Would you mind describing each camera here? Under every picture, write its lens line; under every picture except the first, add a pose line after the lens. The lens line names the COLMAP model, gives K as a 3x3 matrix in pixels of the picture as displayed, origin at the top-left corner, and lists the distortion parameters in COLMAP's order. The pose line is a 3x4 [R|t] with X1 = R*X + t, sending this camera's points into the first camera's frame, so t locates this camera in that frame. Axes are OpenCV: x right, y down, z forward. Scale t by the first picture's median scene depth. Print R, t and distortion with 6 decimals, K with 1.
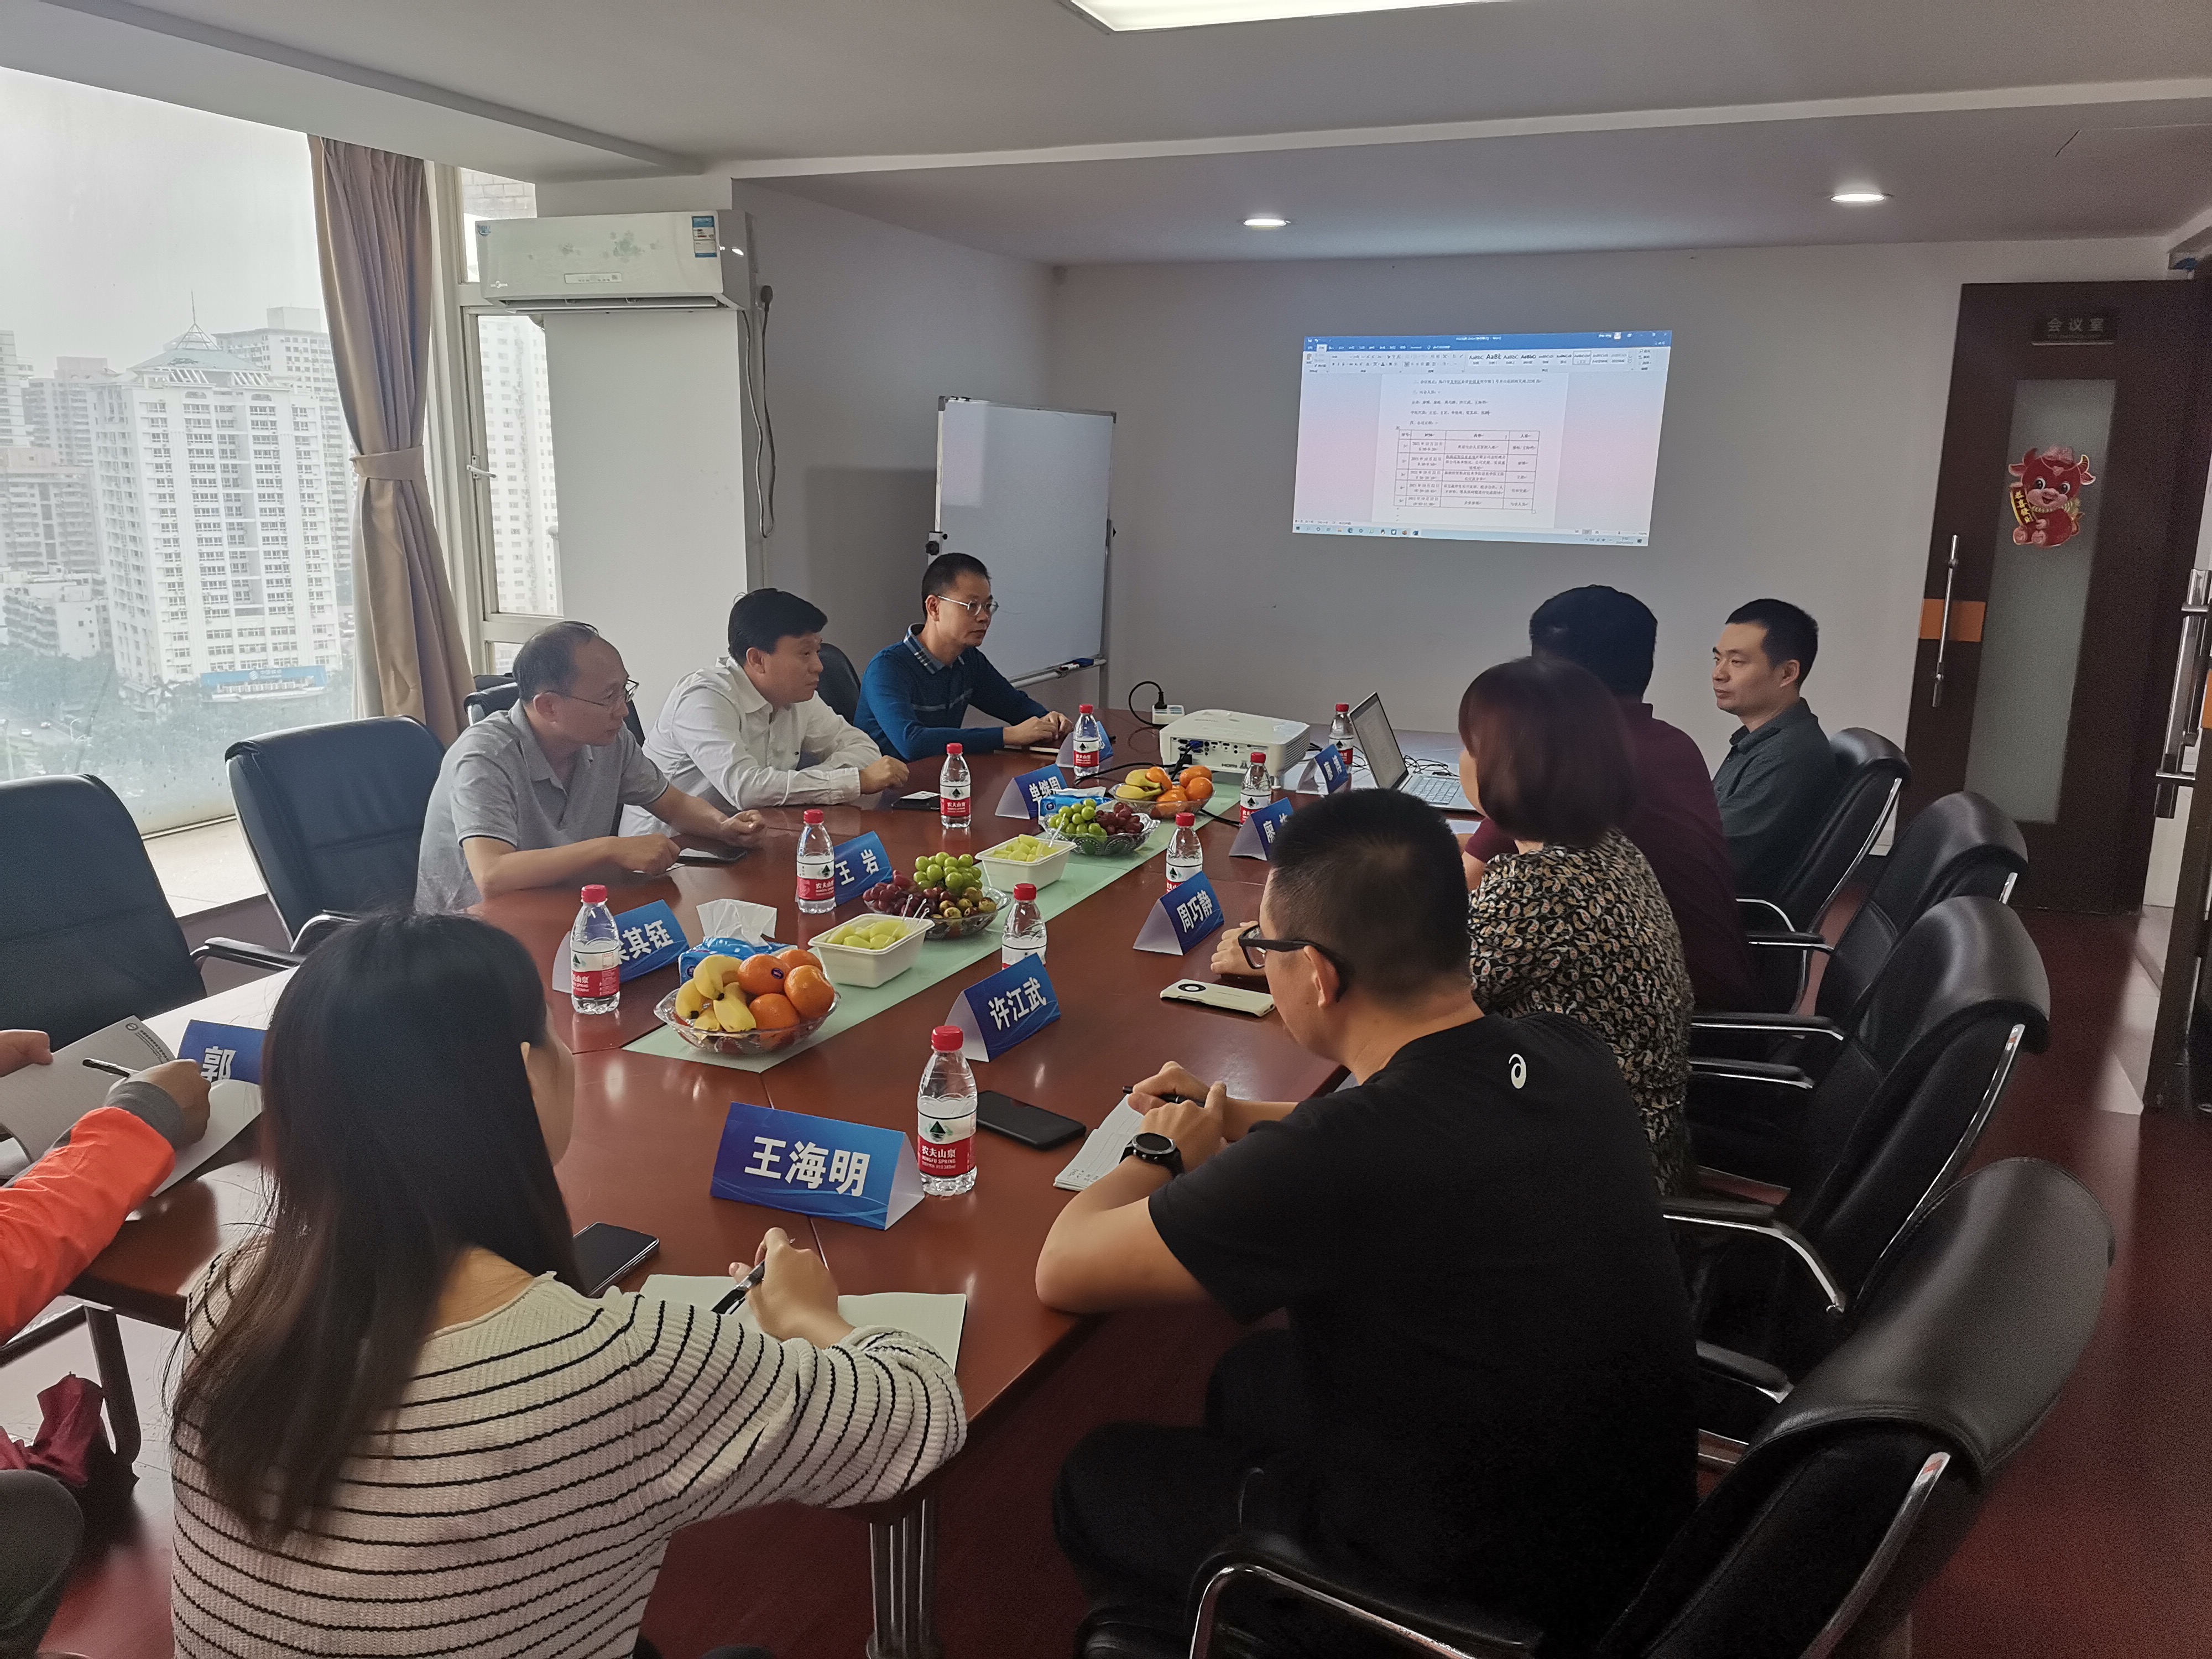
lens RADIAL K [[1645.8, 0, 1106.0], [0, 1645.8, 829.5], [0, 0, 1]] dist [0.111146, -0.118782]
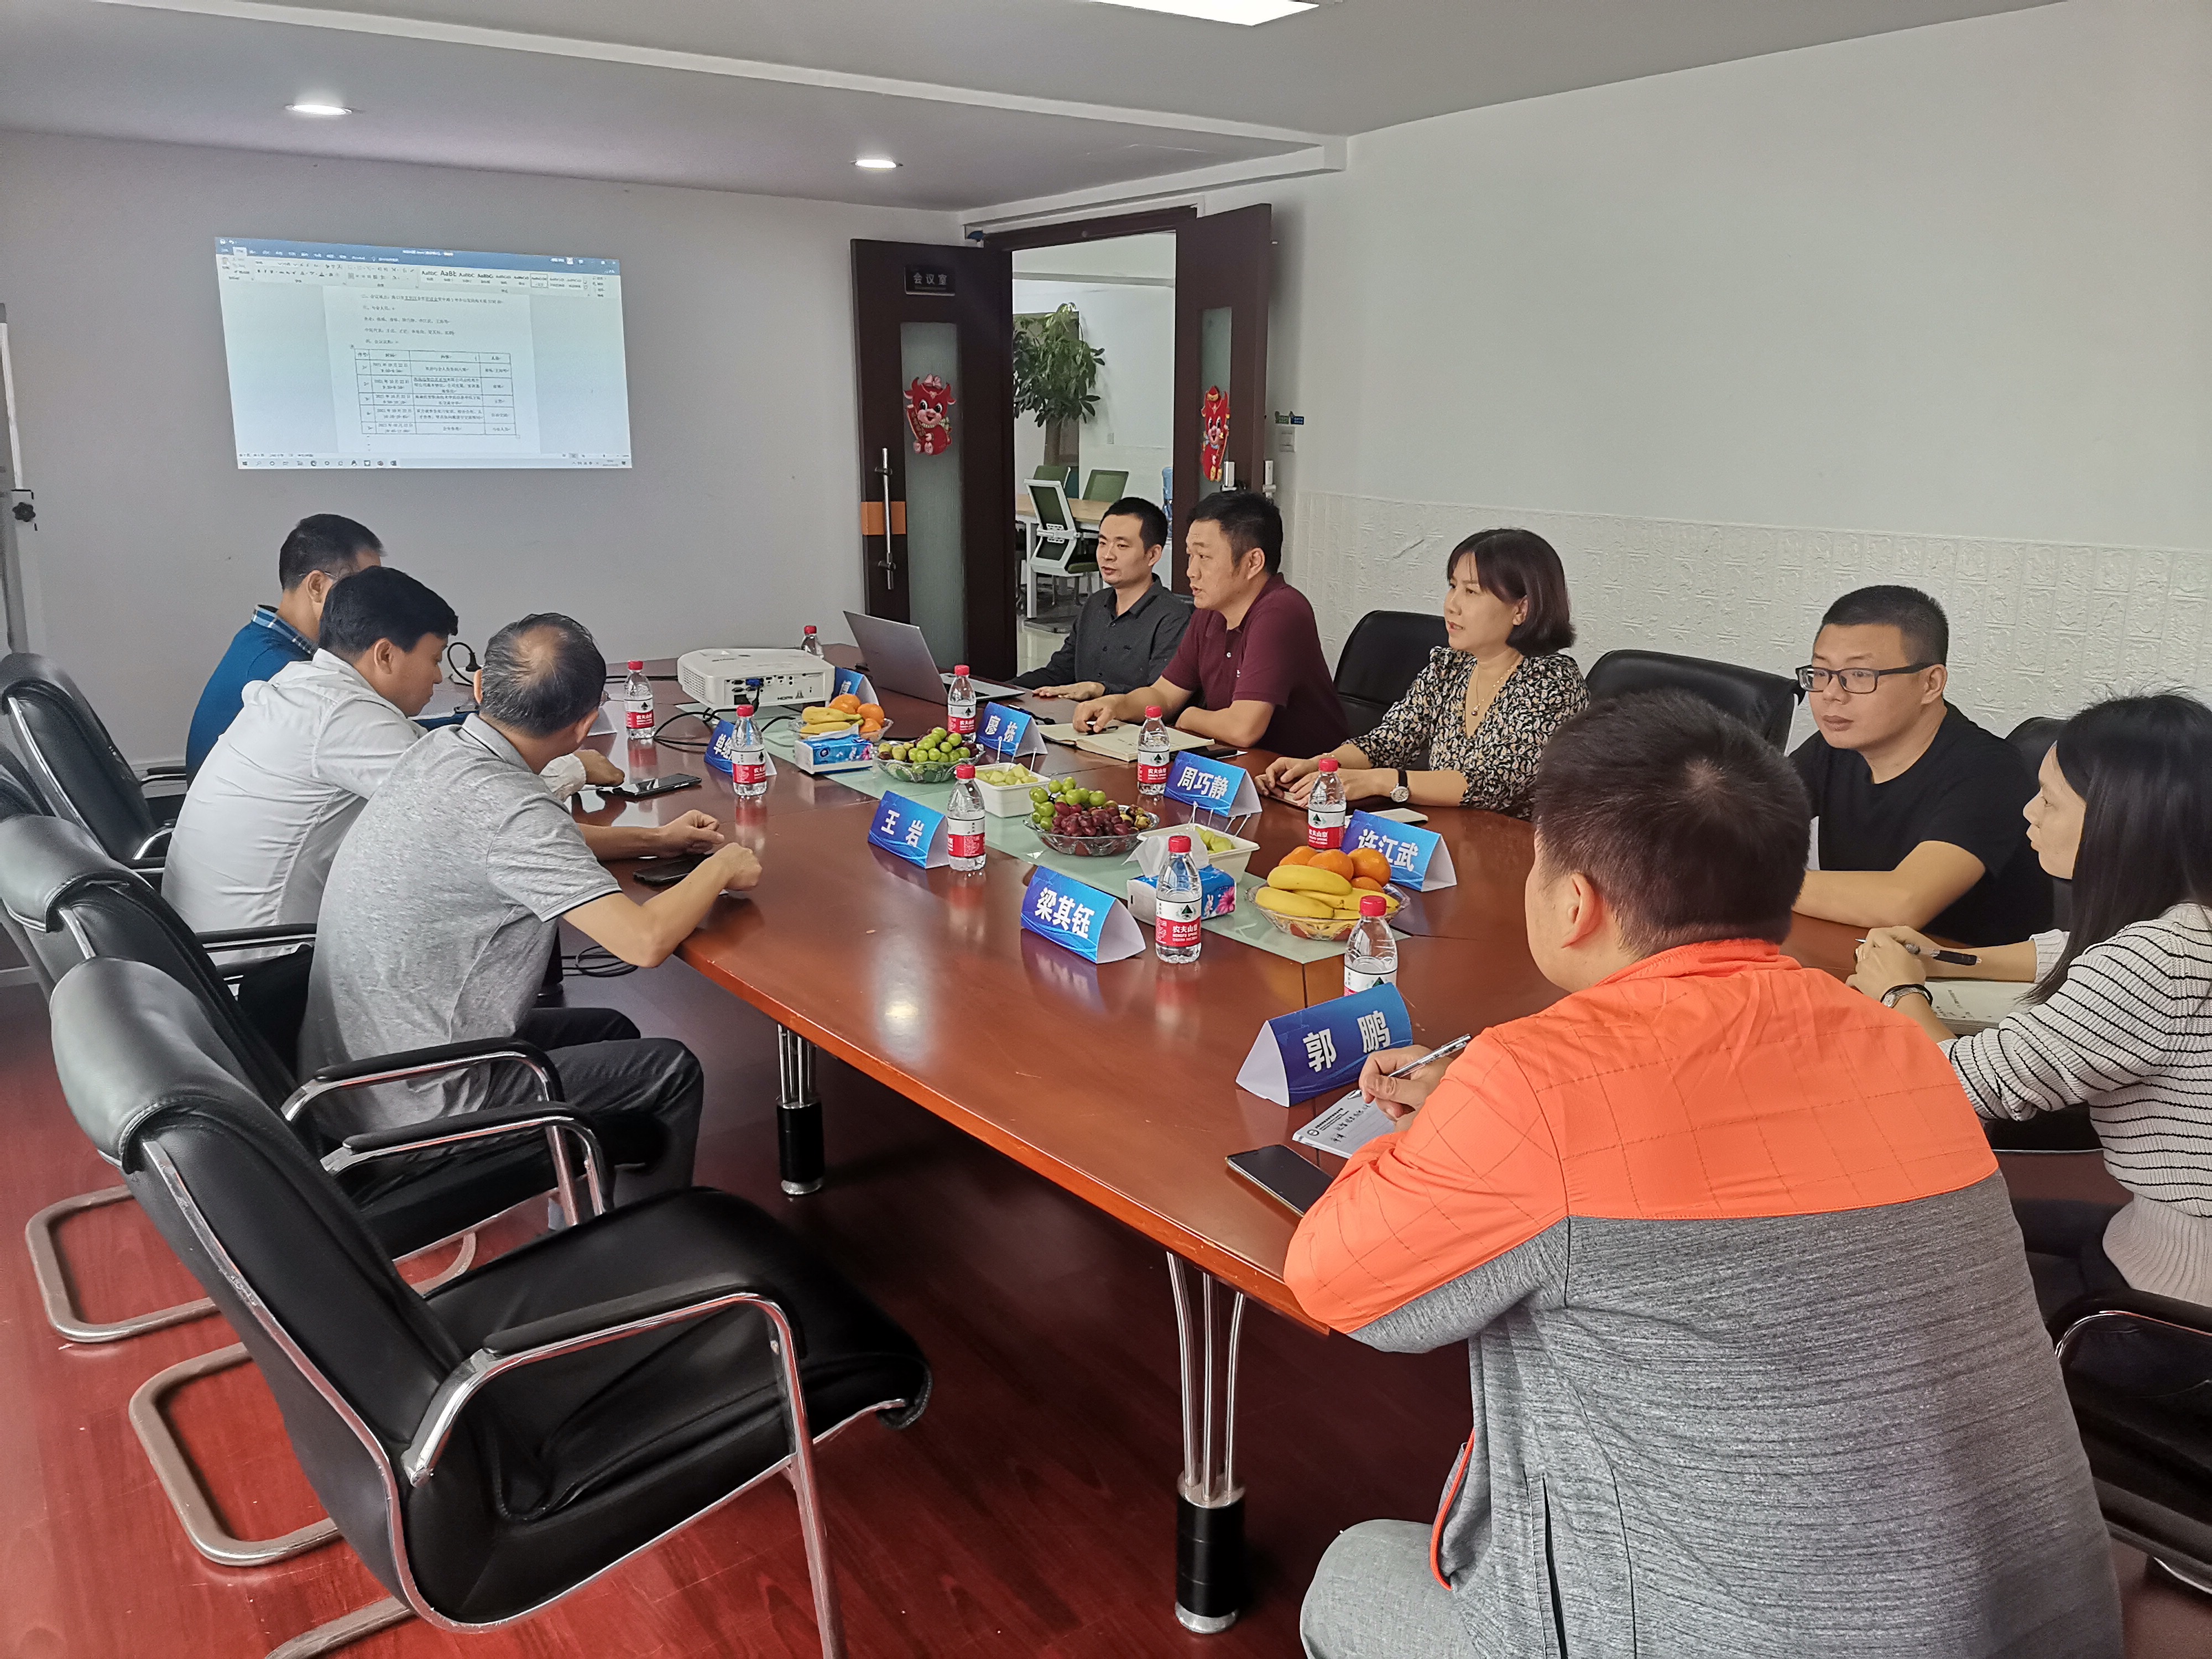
lens RADIAL K [[1659.0, 0, 1119.8], [0, 1659.0, 812.1], [0, 0, 1]] dist [0.117018, -0.151447]
pose [[0.541931, -0.219002, 0.811387, -0.460382], [0.189728, 0.972408, 0.135742, -0.049688], [-0.818727, 0.080380, 0.568529, 0.185995]]
